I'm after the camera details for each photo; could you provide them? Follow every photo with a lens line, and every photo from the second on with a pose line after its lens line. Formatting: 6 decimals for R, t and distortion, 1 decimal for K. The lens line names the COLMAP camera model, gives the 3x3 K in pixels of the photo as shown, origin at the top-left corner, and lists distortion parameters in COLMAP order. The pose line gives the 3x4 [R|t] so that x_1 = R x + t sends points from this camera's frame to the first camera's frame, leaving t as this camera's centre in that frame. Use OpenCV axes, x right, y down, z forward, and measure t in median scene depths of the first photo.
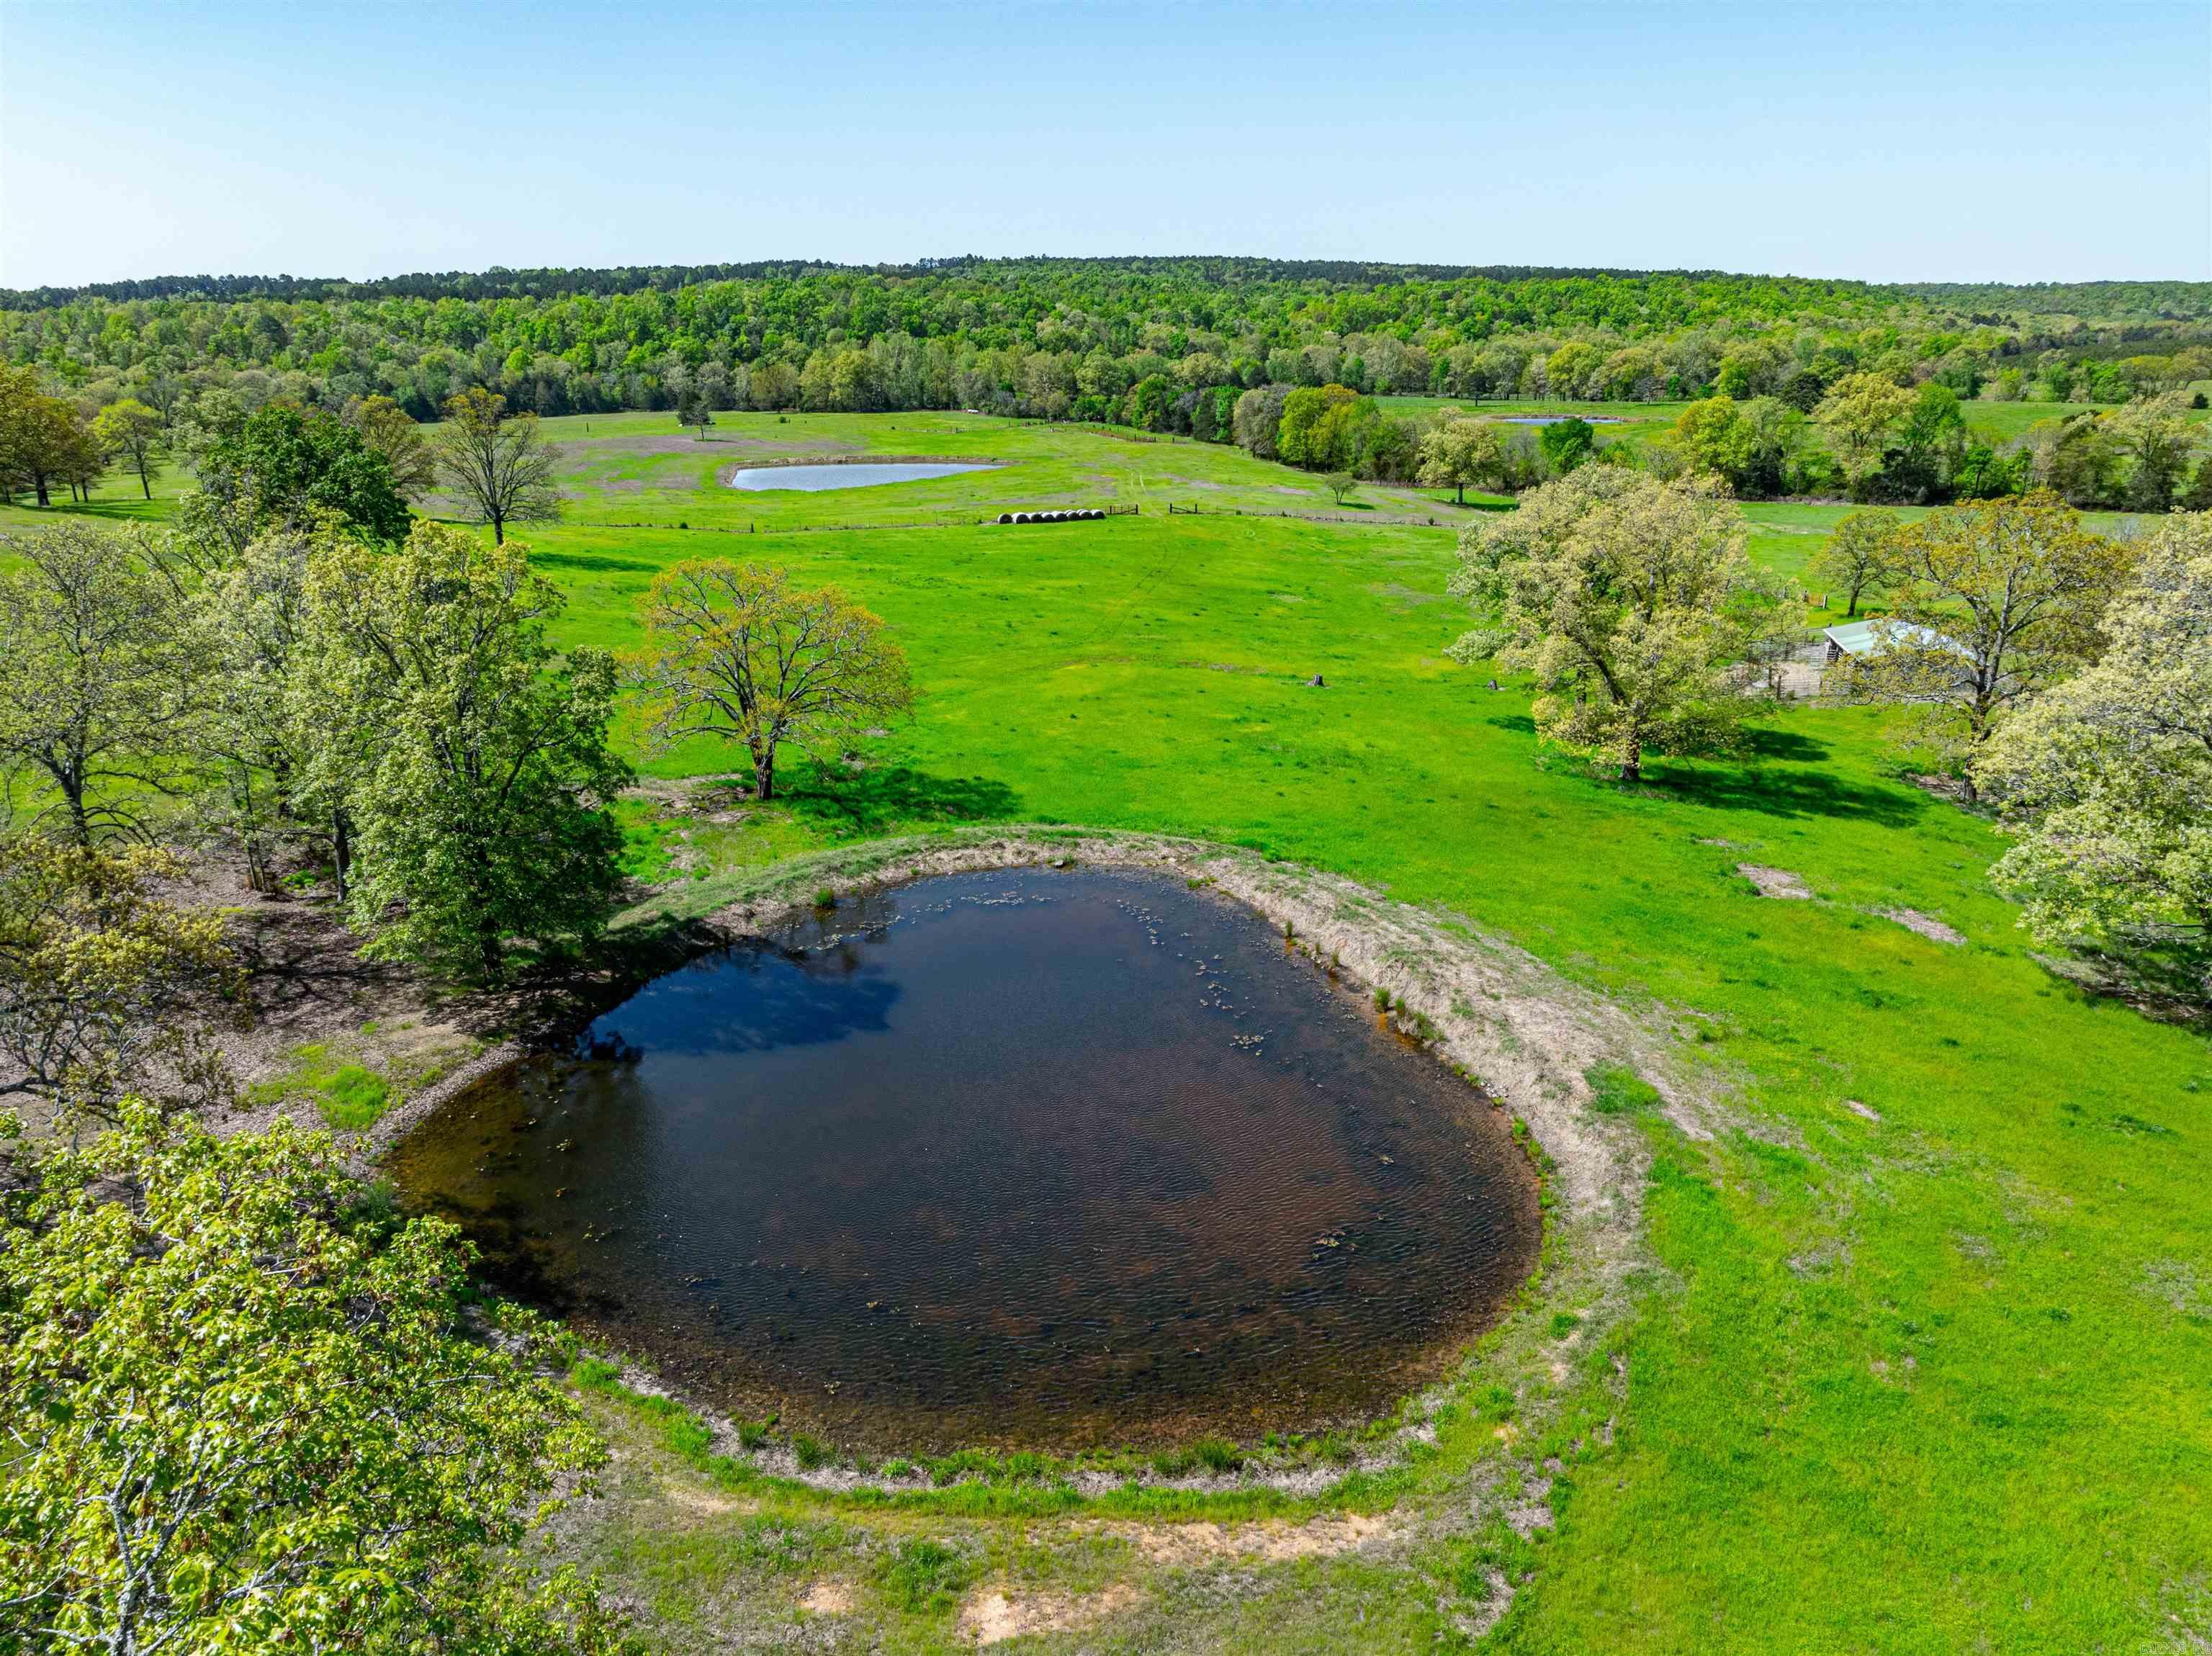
lens RADIAL K [[1562.5, 0, 1092.6], [0, 1562.5, 828.5], [0, 0, 1]] dist [-0.032760, 0.014935]
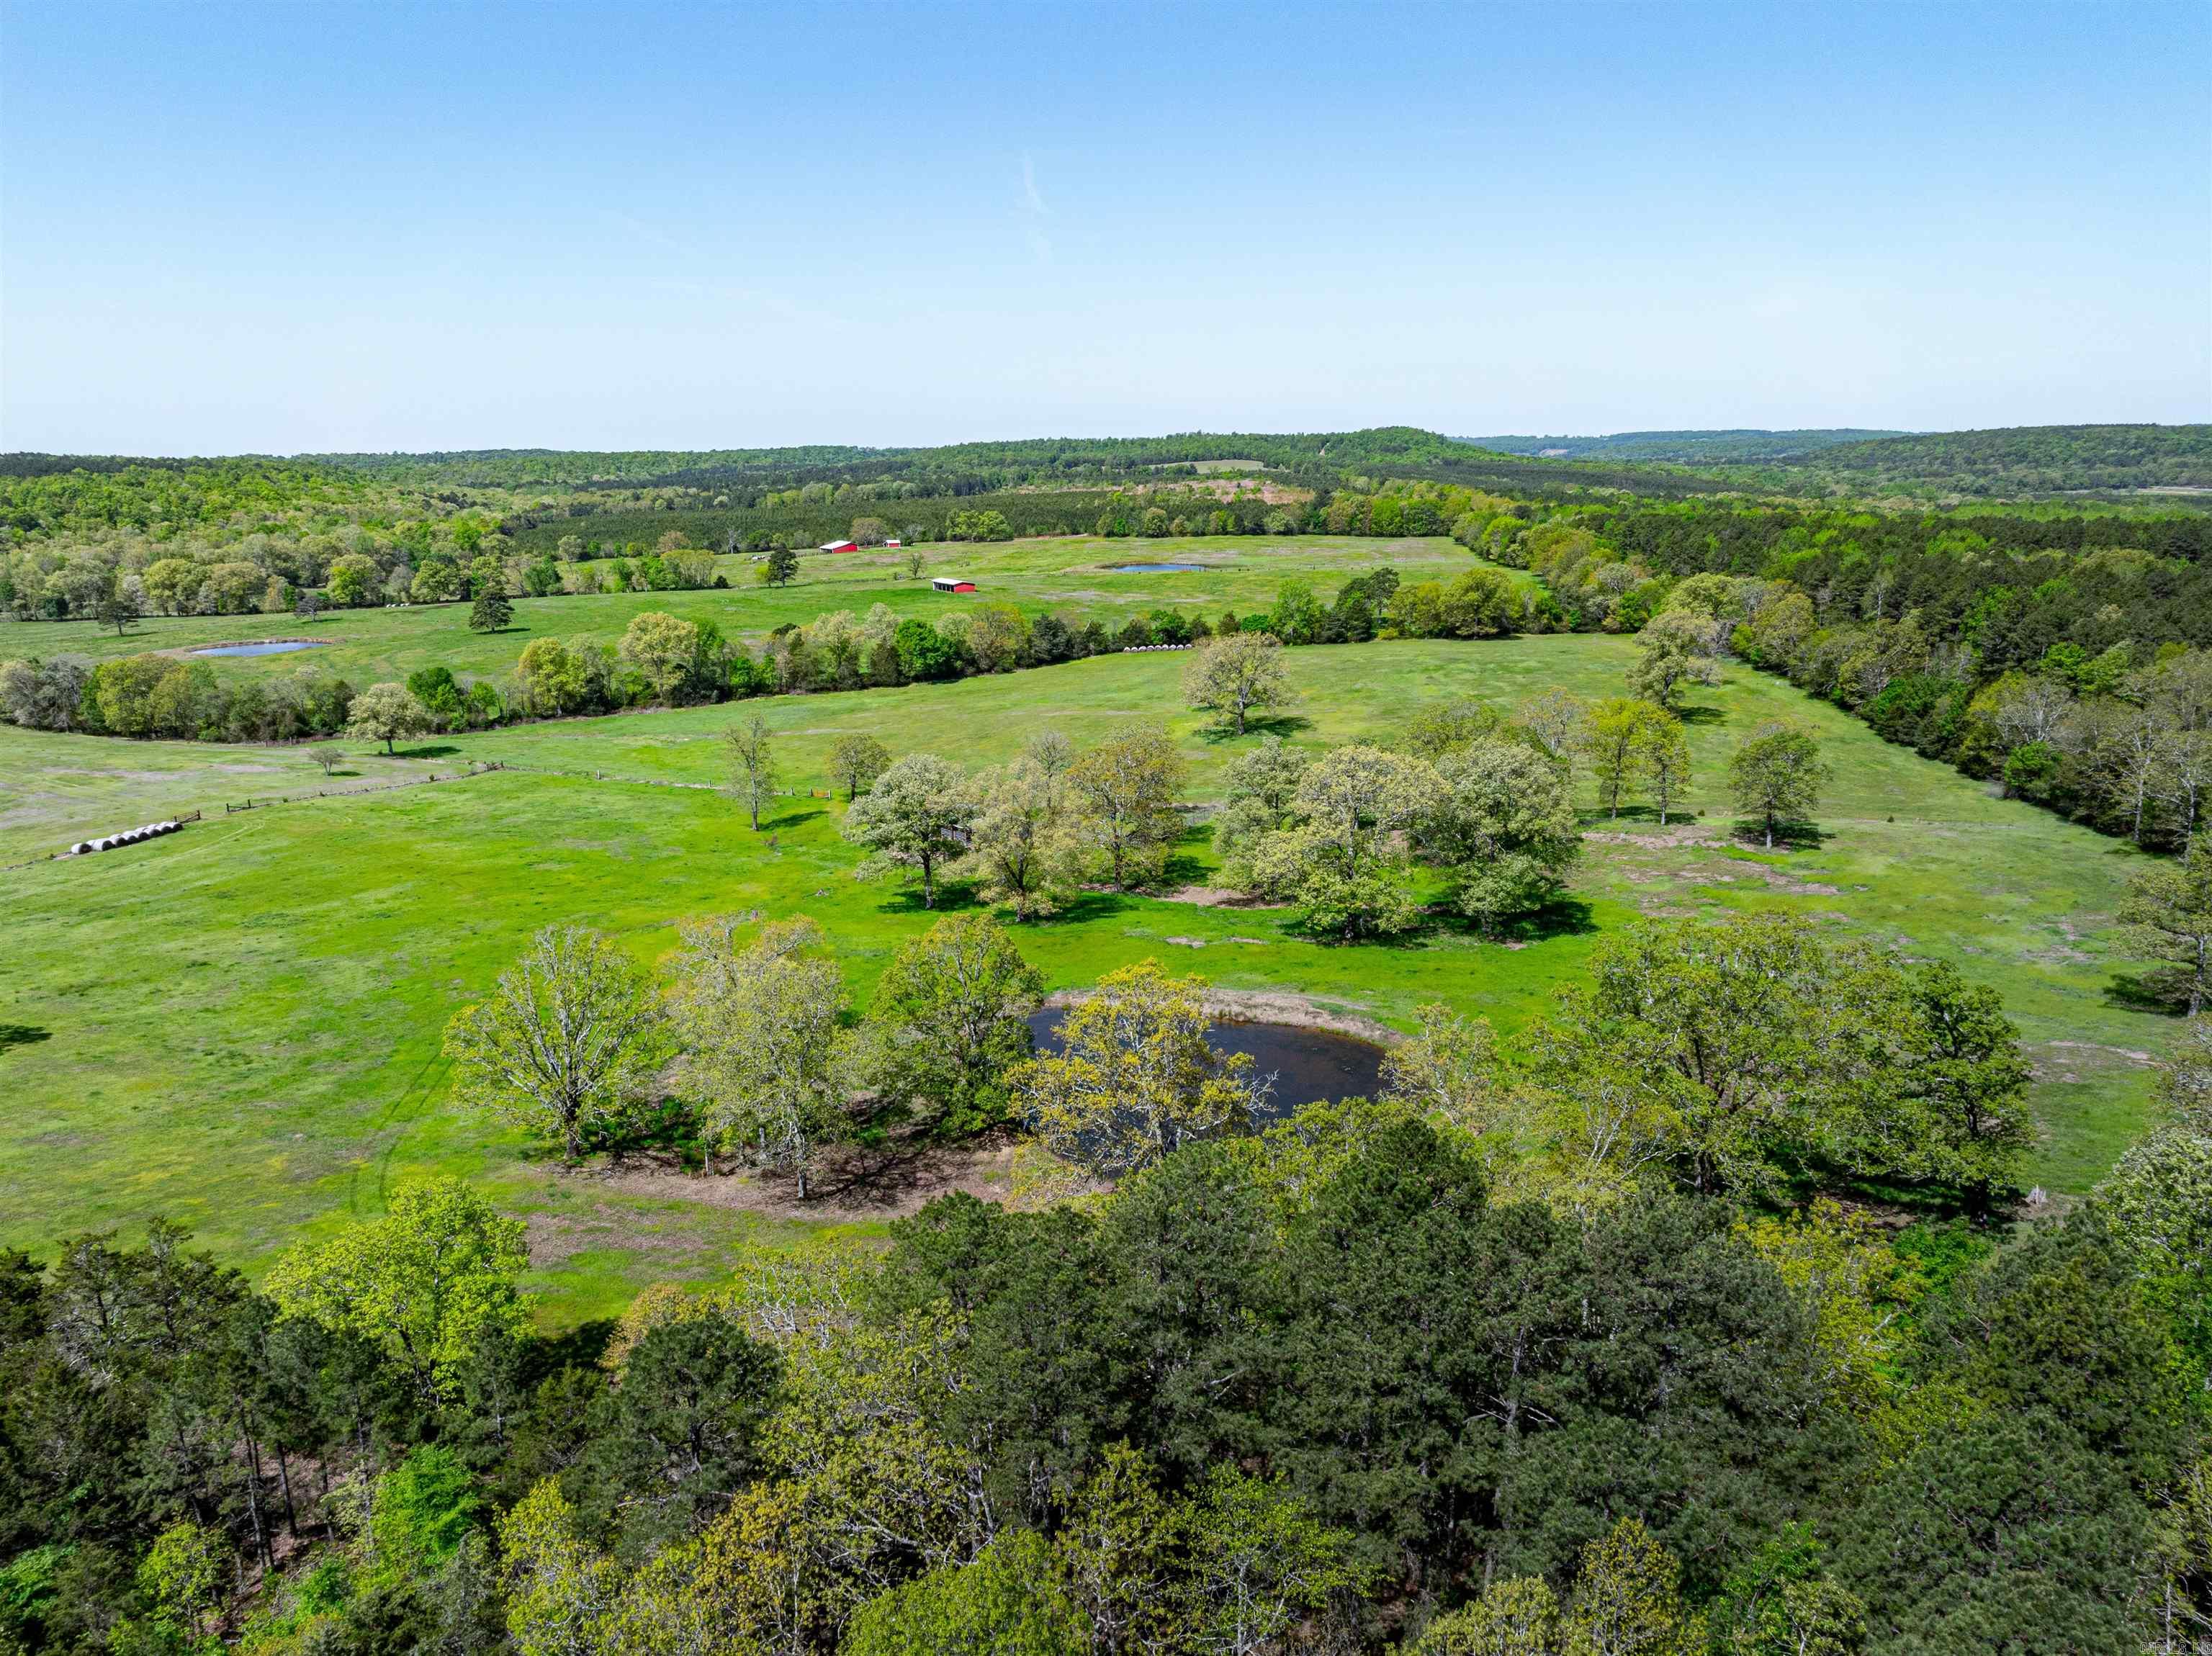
lens RADIAL K [[1562.5, 0, 1101.0], [0, 1562.5, 824.2], [0, 0, 1]] dist [-0.032760, 0.014935]
pose [[0.587869, -0.186233, 0.787228, -0.137921], [0.261137, 0.964730, 0.033218, -0.023617], [-0.765649, 0.186047, 0.615767, -0.032770]]
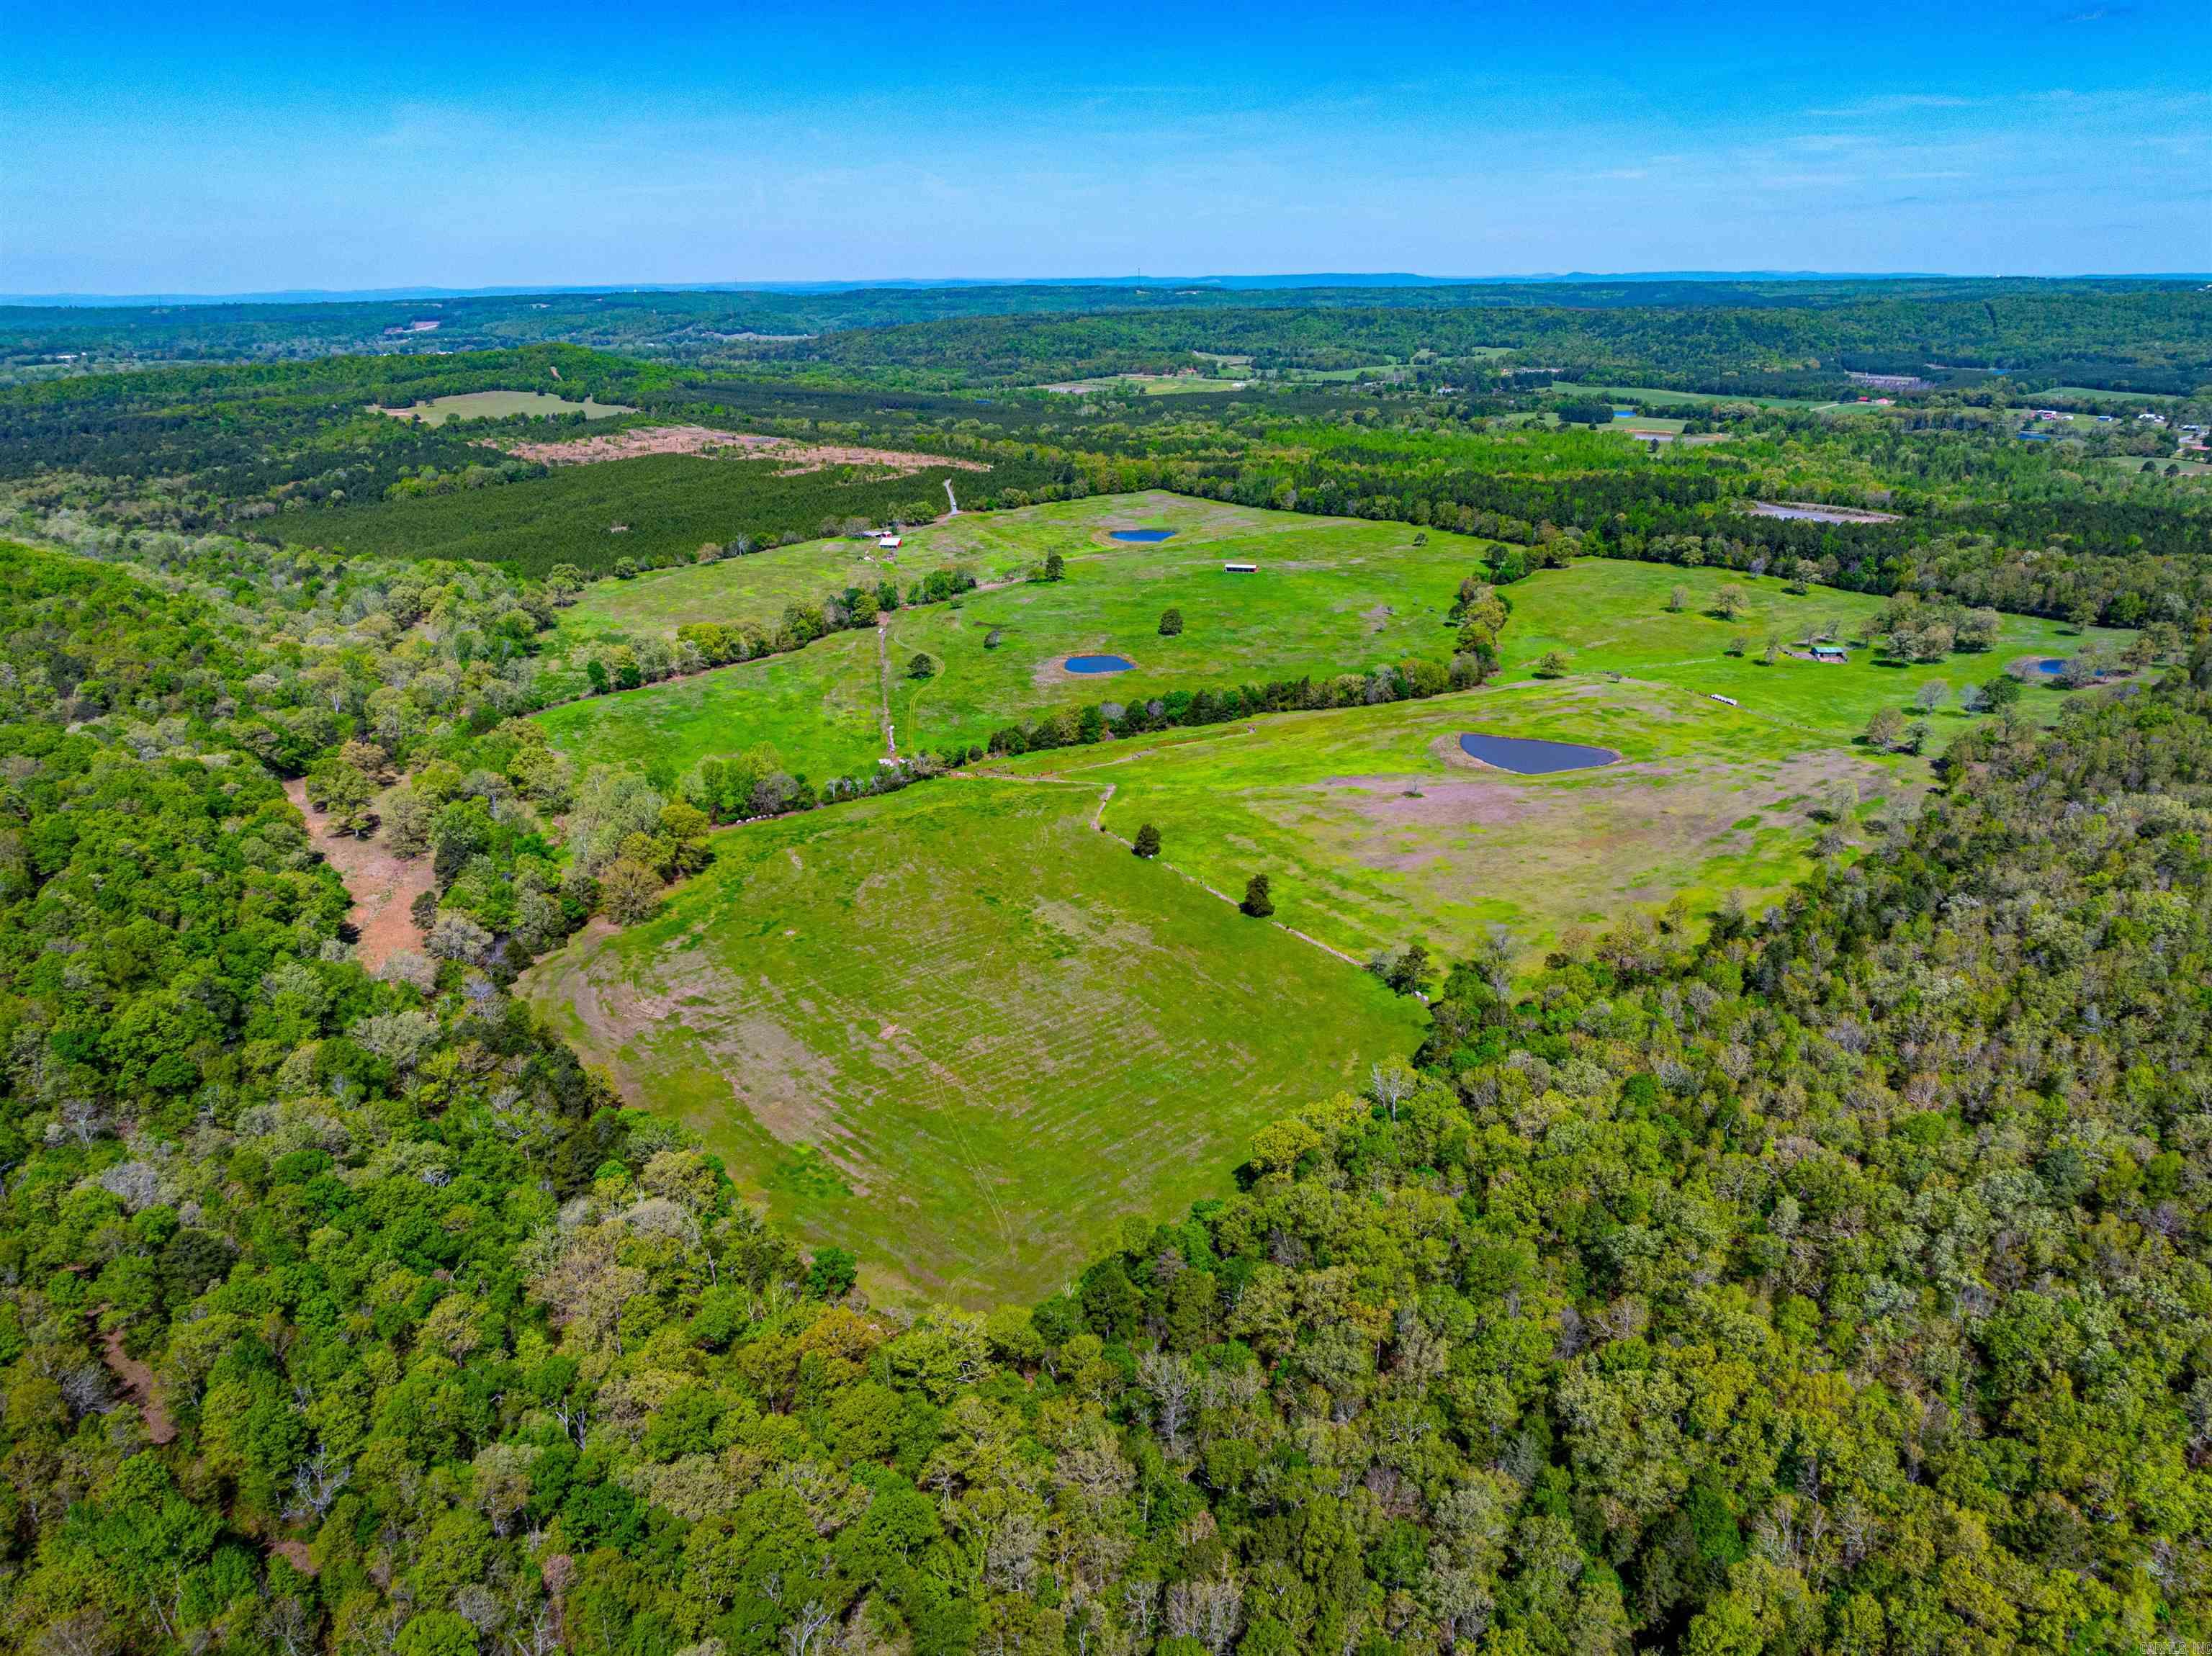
lens RADIAL K [[1562.5, 0, 1097.2], [0, 1562.5, 822.1], [0, 0, 1]] dist [-0.032760, 0.014935]
pose [[-0.167493, -0.321931, 0.931829, -0.891582], [0.326157, 0.873865, 0.360531, -0.482274], [-0.930359, 0.364309, -0.041366, 0.752774]]
